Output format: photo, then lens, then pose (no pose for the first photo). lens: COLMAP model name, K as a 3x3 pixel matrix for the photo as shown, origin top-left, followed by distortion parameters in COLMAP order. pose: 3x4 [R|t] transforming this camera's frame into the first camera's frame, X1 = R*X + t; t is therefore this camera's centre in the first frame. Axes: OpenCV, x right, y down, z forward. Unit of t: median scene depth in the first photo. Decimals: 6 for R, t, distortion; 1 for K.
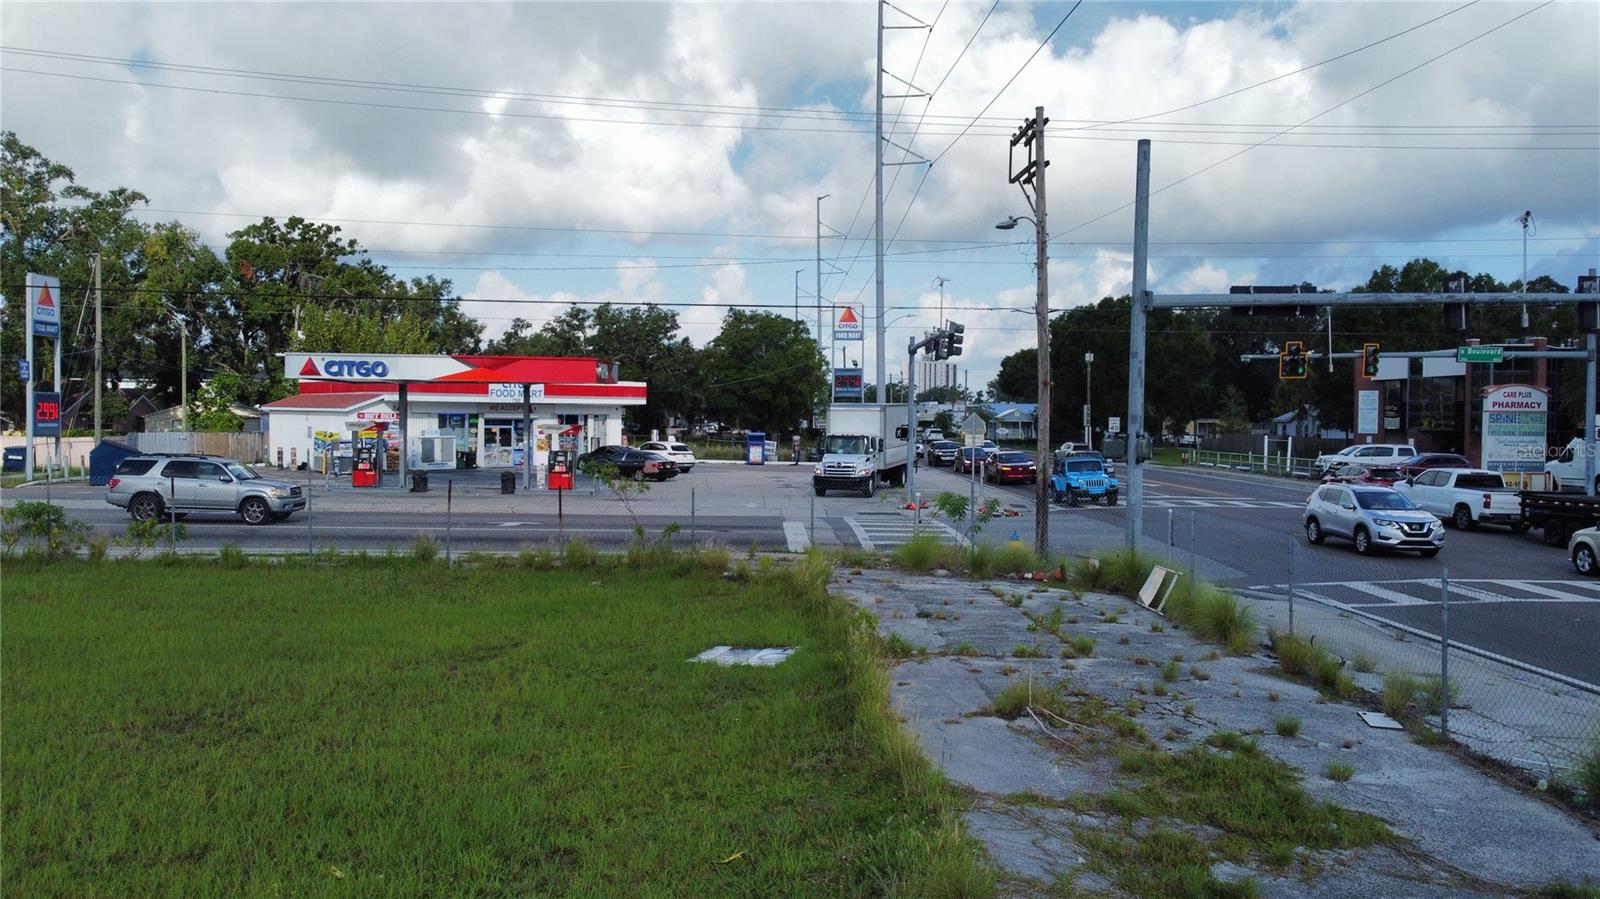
lens RADIAL K [[1223.3, 0, 800.0], [0, 1223.3, 449.5], [0, 0, 1]] dist [0.019683, -0.002545]
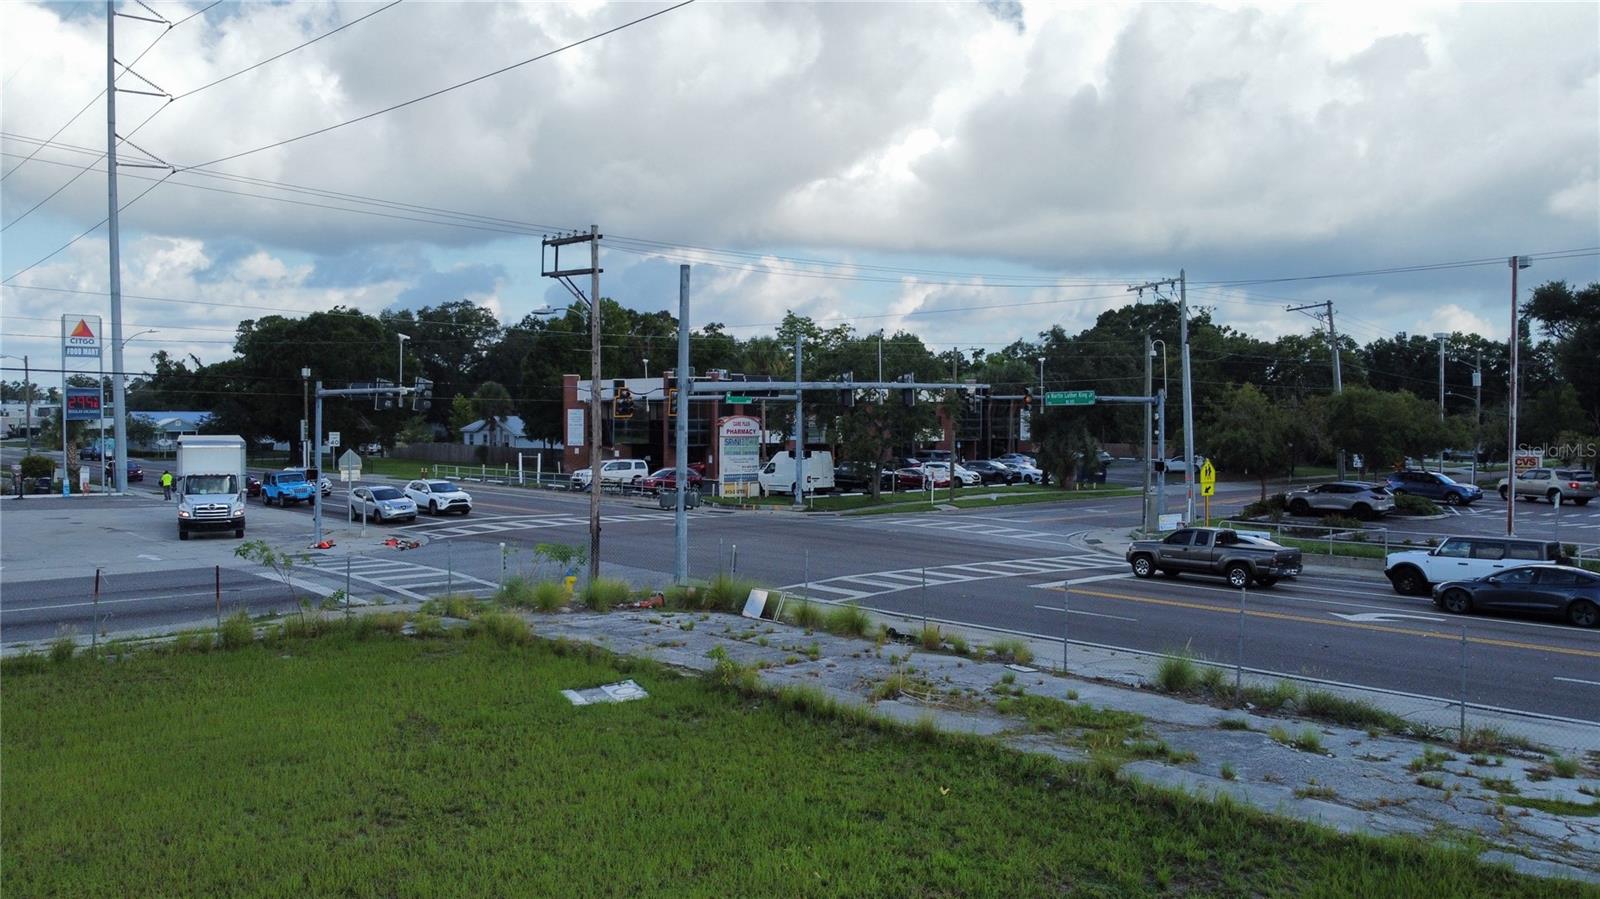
lens RADIAL K [[1223.3, 0, 800.0], [0, 1223.3, 449.5], [0, 0, 1]] dist [0.019683, -0.002545]
pose [[0.753339, -0.024356, 0.657181, -0.235700], [0.021345, 0.999693, 0.012581, -0.032119], [-0.657286, 0.004550, 0.753627, -0.034090]]
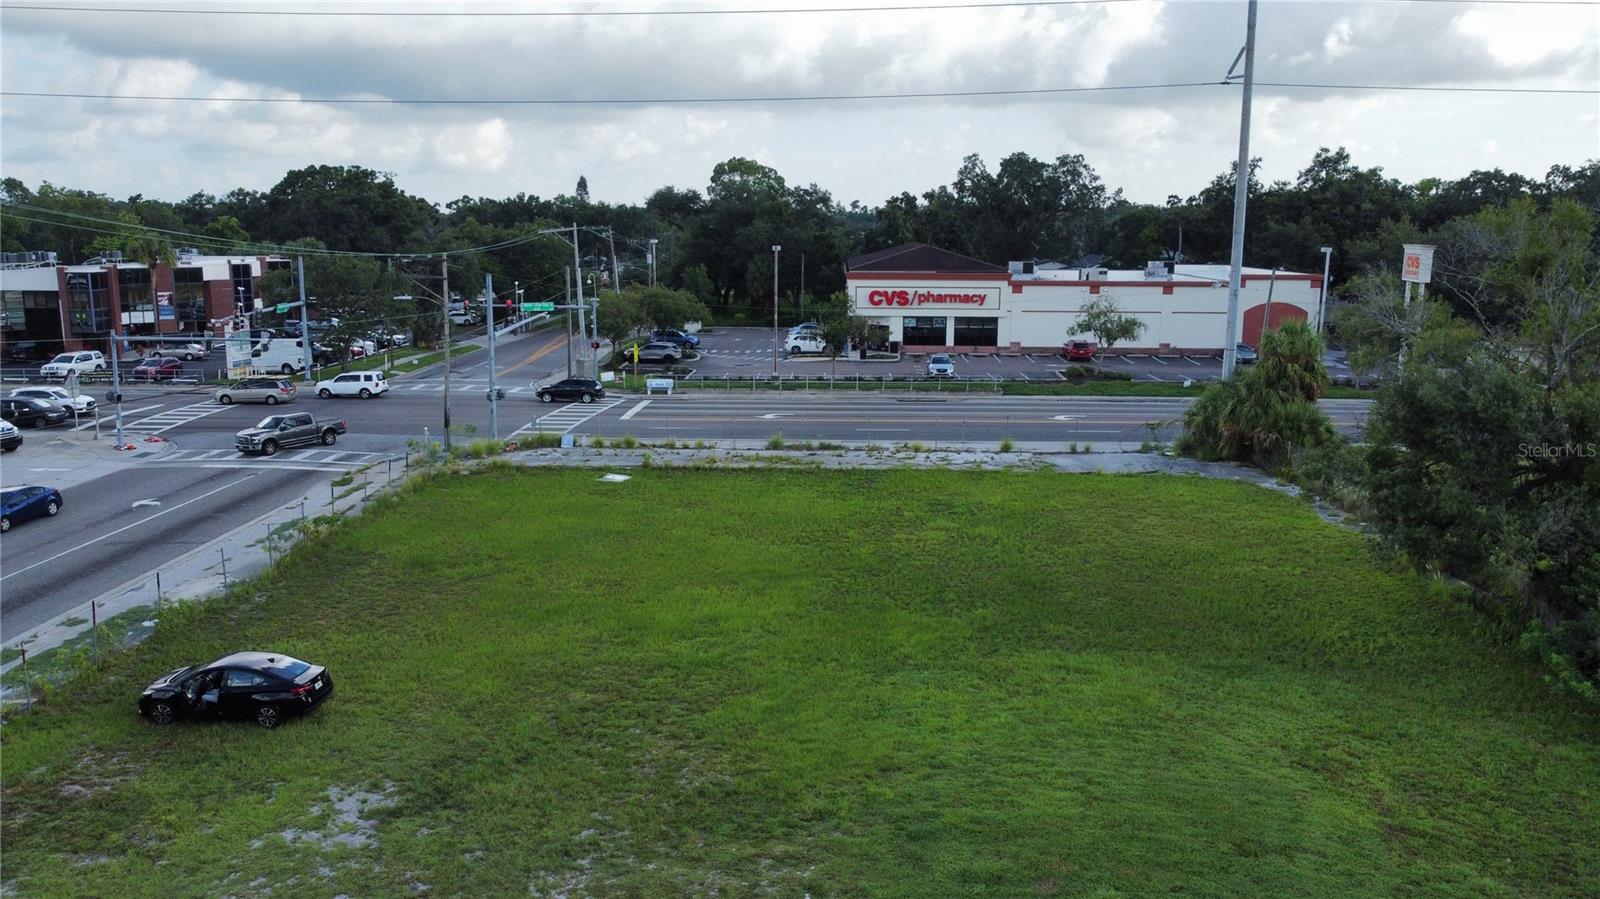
lens RADIAL K [[1223.3, 0, 800.0], [0, 1223.3, 449.5], [0, 0, 1]] dist [0.019683, -0.002545]
pose [[0.060398, -0.198758, 0.978186, -1.095361], [0.028722, 0.979915, 0.197336, -0.187318], [-0.997761, 0.016176, 0.064894, 0.112492]]
